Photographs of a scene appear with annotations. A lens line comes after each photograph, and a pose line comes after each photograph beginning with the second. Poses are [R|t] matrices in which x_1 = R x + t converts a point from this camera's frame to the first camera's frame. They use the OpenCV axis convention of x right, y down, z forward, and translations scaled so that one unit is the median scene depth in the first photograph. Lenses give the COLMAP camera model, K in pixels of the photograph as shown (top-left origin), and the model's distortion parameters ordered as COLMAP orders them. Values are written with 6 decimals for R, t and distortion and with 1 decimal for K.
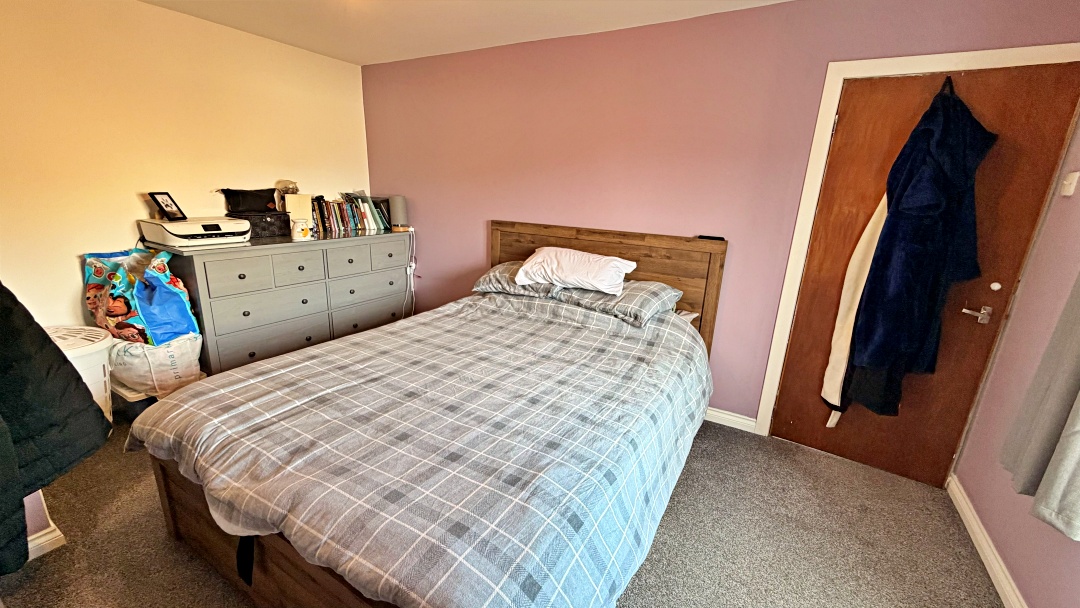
lens RADIAL K [[430.1, 0, 538.7], [0, 430.1, 303.4], [0, 0, 1]] dist [0.002519, -0.000740]
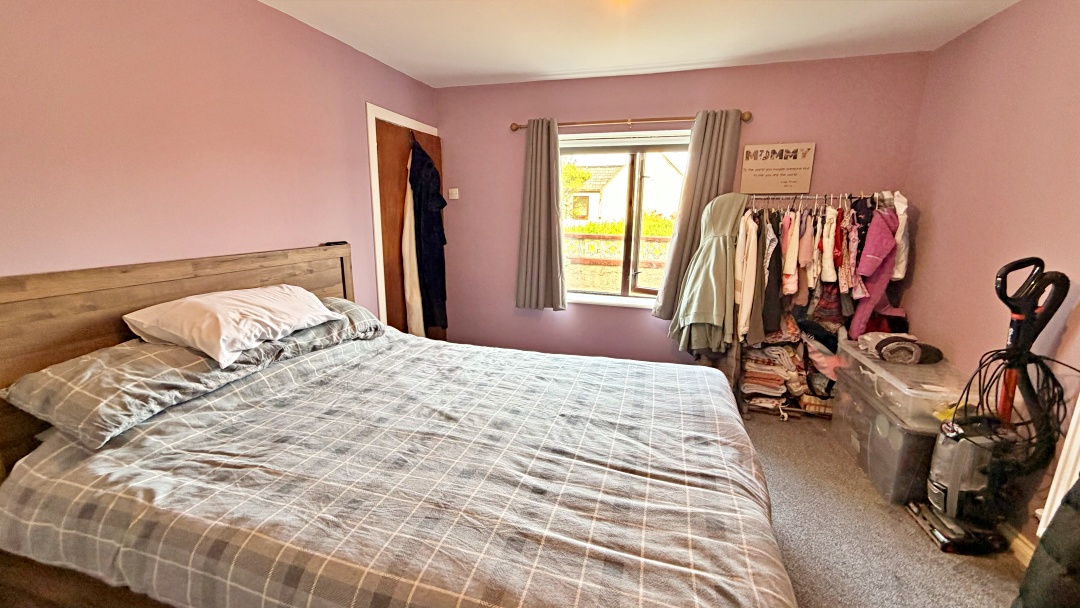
lens RADIAL K [[430.1, 0, 531.6], [0, 430.1, 306.0], [0, 0, 1]] dist [0.002519, -0.000740]
pose [[-0.231682, -0.252003, 0.939584, -0.809273], [0.234866, 0.922800, 0.305414, -0.244705], [-0.944013, 0.291435, -0.154609, 0.849473]]
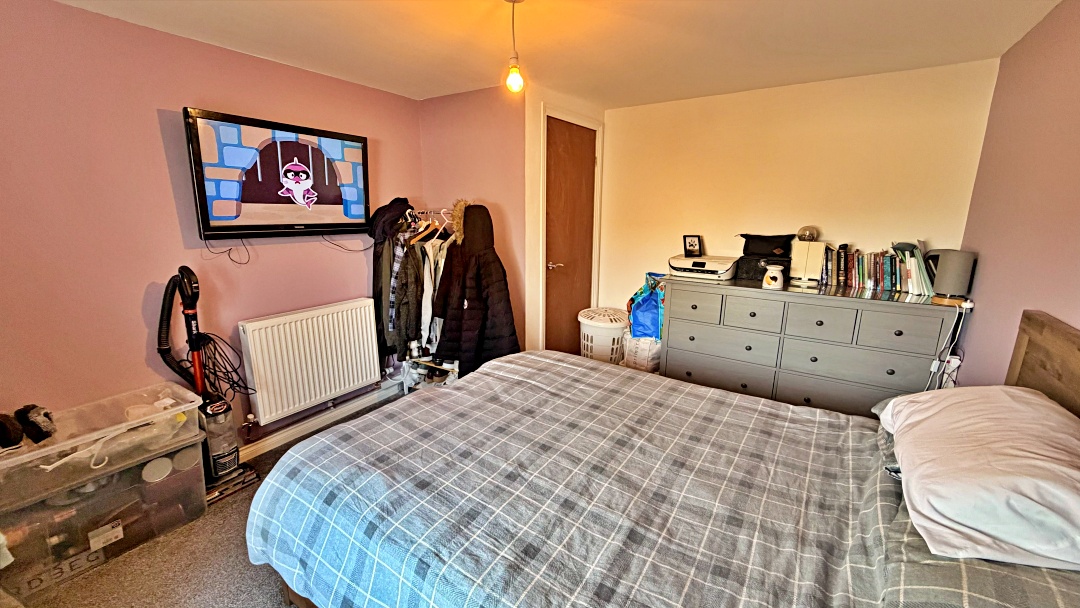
lens RADIAL K [[430.1, 0, 537.1], [0, 430.1, 303.7], [0, 0, 1]] dist [0.002519, -0.000740]
pose [[-0.068211, 0.181224, -0.981073, 0.574971], [-0.268862, 0.943643, 0.193003, -0.213206], [0.960760, 0.276938, -0.015642, 0.704015]]
